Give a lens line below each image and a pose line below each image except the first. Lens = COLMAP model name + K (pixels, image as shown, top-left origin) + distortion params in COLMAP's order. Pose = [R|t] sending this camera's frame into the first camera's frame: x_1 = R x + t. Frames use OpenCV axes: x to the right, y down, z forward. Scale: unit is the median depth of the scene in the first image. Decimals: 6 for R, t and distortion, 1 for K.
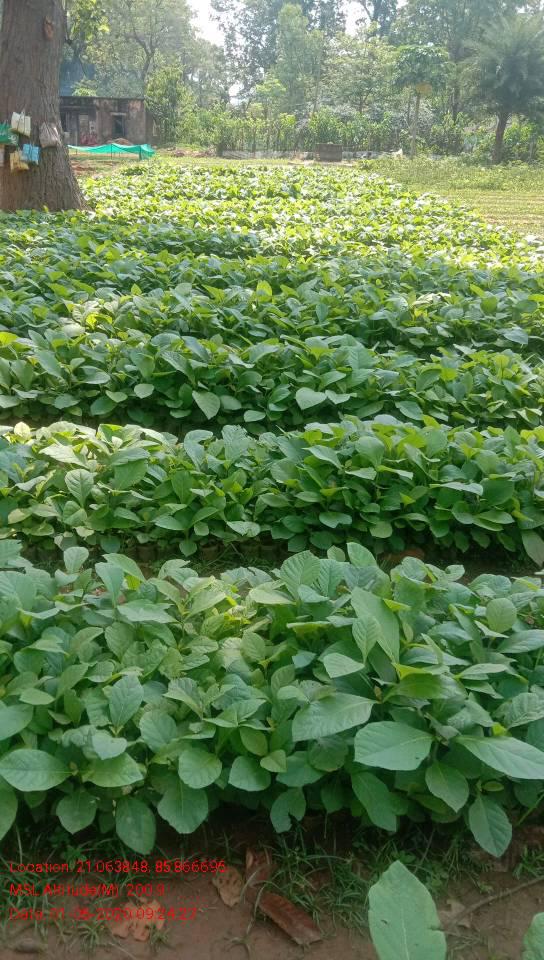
lens RADIAL K [[884.3, 0, 270.6], [0, 884.3, 480.3], [0, 0, 1]] dist [0.004391, -0.009711]
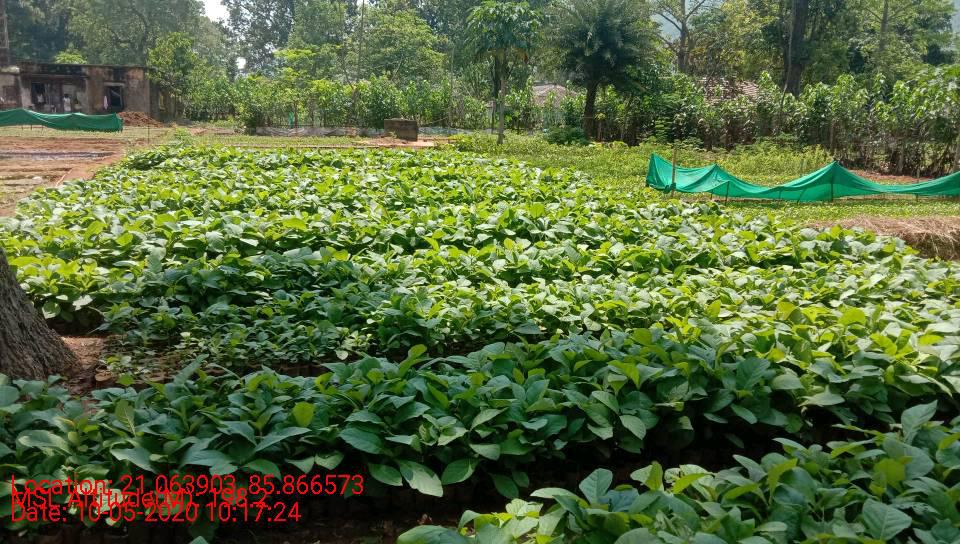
lens RADIAL K [[884.3, 0, 481.2], [0, 884.3, 270.8], [0, 0, 1]] dist [0.004391, -0.009711]
pose [[0.973354, -0.041240, 0.225568, -0.034390], [0.083141, 0.980229, -0.179552, -0.070804], [-0.213704, 0.193521, 0.957539, 0.180319]]
